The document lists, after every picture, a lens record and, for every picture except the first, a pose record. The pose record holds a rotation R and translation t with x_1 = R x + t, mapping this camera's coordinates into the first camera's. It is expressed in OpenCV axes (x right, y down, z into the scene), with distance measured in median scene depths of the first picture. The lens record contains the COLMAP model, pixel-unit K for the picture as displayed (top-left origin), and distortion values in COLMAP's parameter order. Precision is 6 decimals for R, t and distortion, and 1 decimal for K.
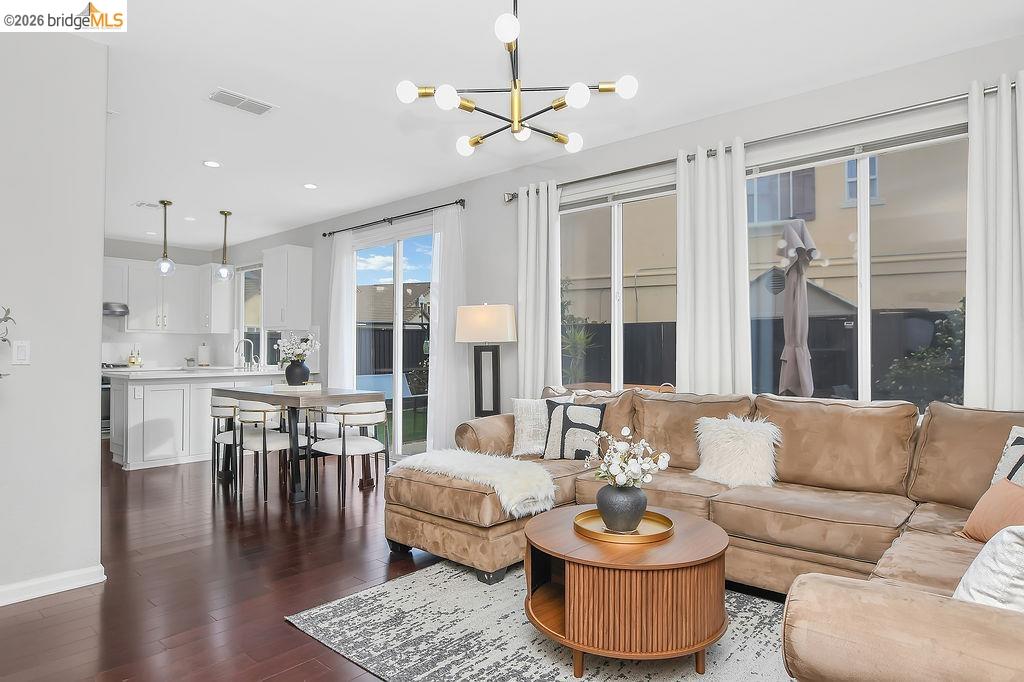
lens RADIAL K [[556.6, 0, 485.0], [0, 556.6, 341.7], [0, 0, 1]] dist [-0.002731, -0.000556]
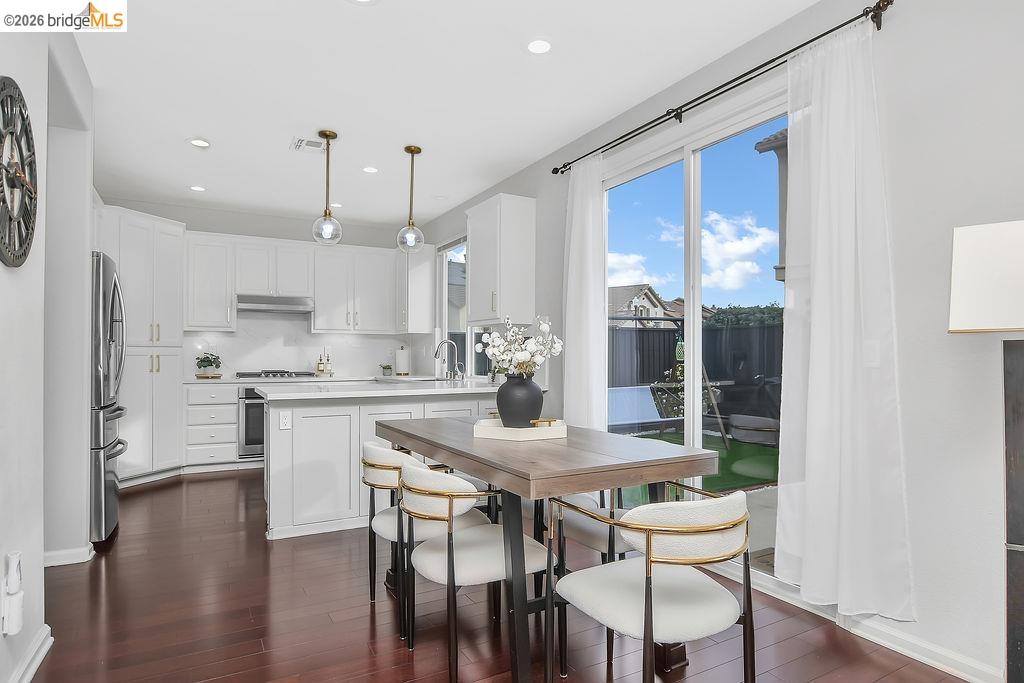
lens RADIAL K [[556.6, 0, 485.0], [0, 556.6, 342.2], [0, 0, 1]] dist [-0.002731, -0.000556]
pose [[0.931707, -0.009812, -0.363079, -0.130638], [0.006535, 0.999926, -0.010253, 0.006675], [0.363153, 0.007180, 0.931702, 0.370486]]
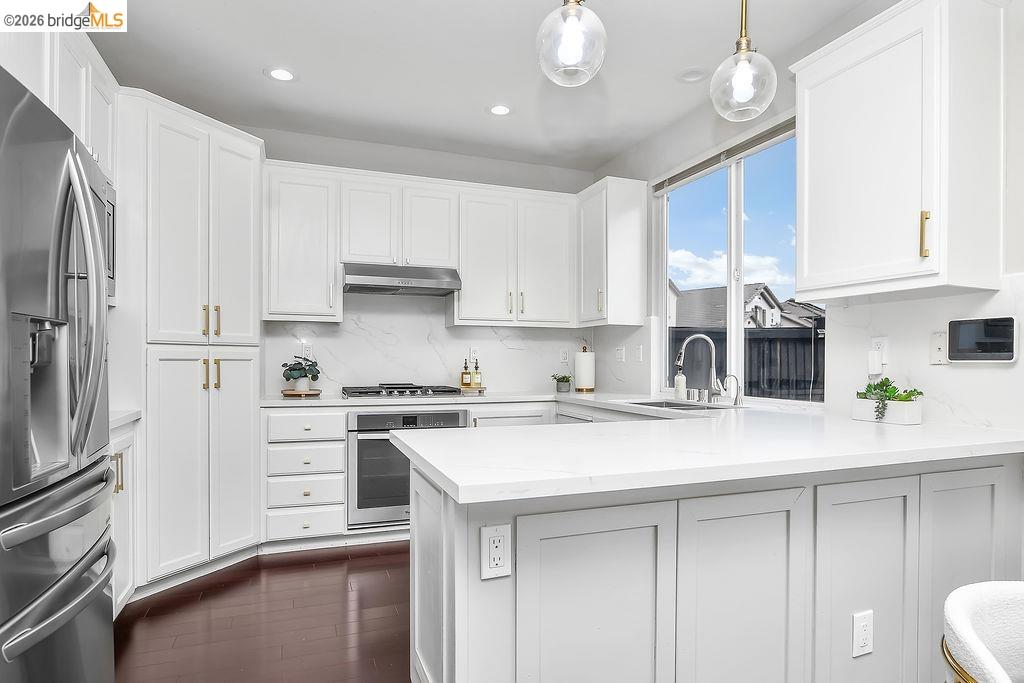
lens RADIAL K [[574.8, 0, 489.3], [0, 574.8, 354.2], [0, 0, 1]] dist [-0.004583, -0.000402]
pose [[0.861366, -0.002929, -0.507977, -0.382660], [0.004536, 0.999988, 0.001925, 0.009233], [0.507965, -0.003962, 0.861368, 0.611733]]
